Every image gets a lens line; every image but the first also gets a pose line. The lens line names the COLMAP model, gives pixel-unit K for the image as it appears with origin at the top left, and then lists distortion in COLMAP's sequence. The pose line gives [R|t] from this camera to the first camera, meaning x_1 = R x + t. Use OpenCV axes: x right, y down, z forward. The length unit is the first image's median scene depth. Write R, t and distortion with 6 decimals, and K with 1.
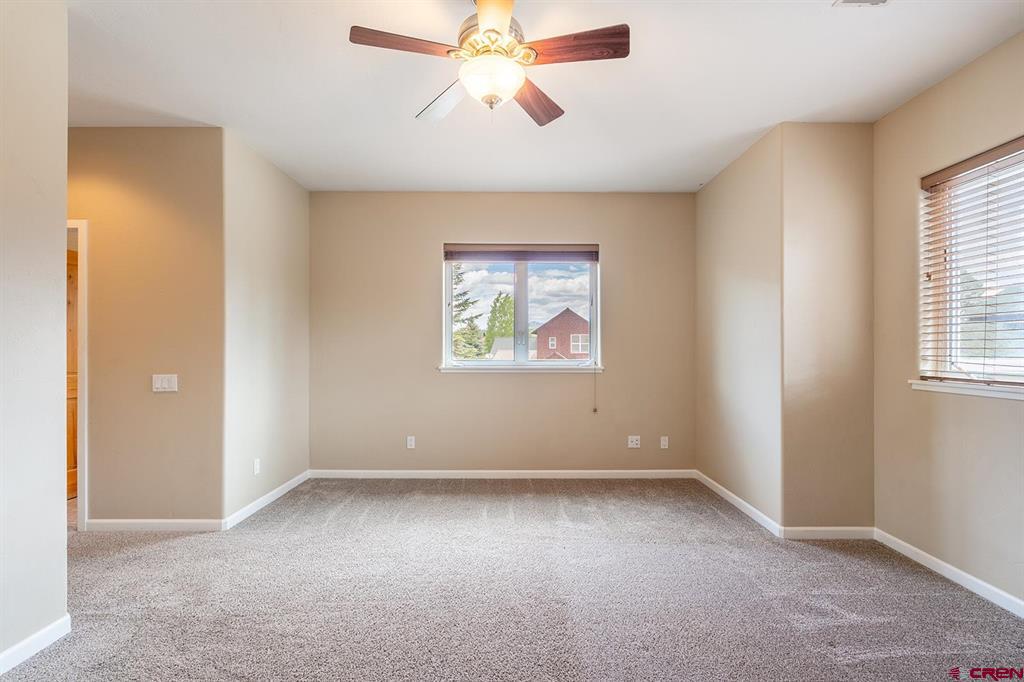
lens RADIAL K [[455.8, 0, 516.1], [0, 455.8, 346.6], [0, 0, 1]] dist [-0.000856, -0.002665]
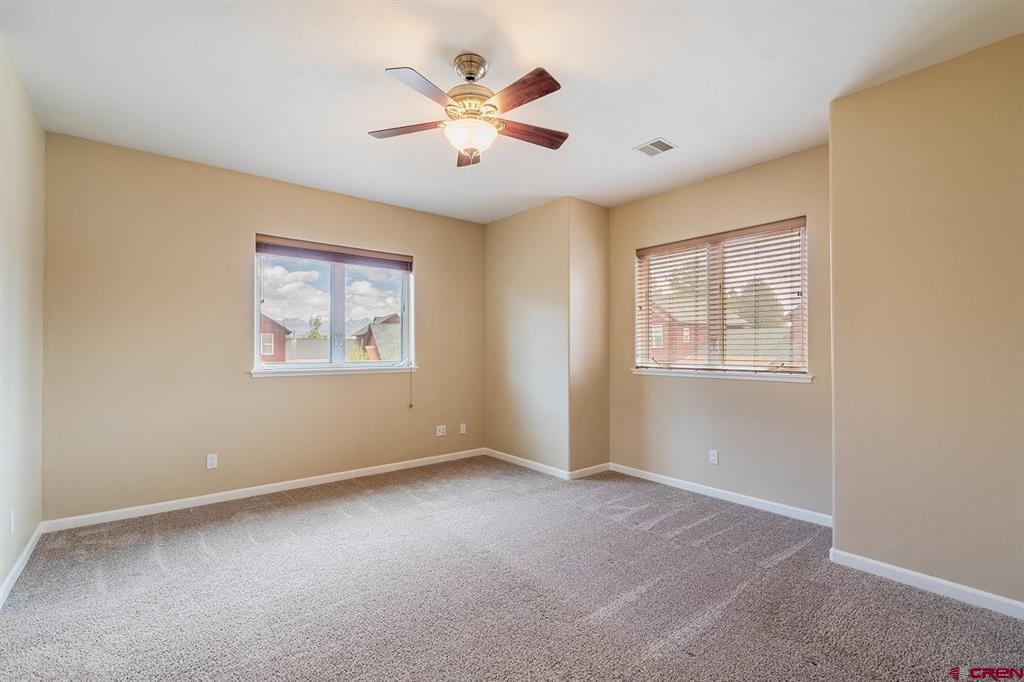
lens RADIAL K [[455.8, 0, 516.1], [0, 455.8, 344.3], [0, 0, 1]] dist [-0.000856, -0.002665]
pose [[0.771833, 0.005837, 0.635799, -0.443654], [-0.001777, 0.999974, -0.007023, -0.003599], [-0.635823, 0.004291, 0.771823, -0.021702]]
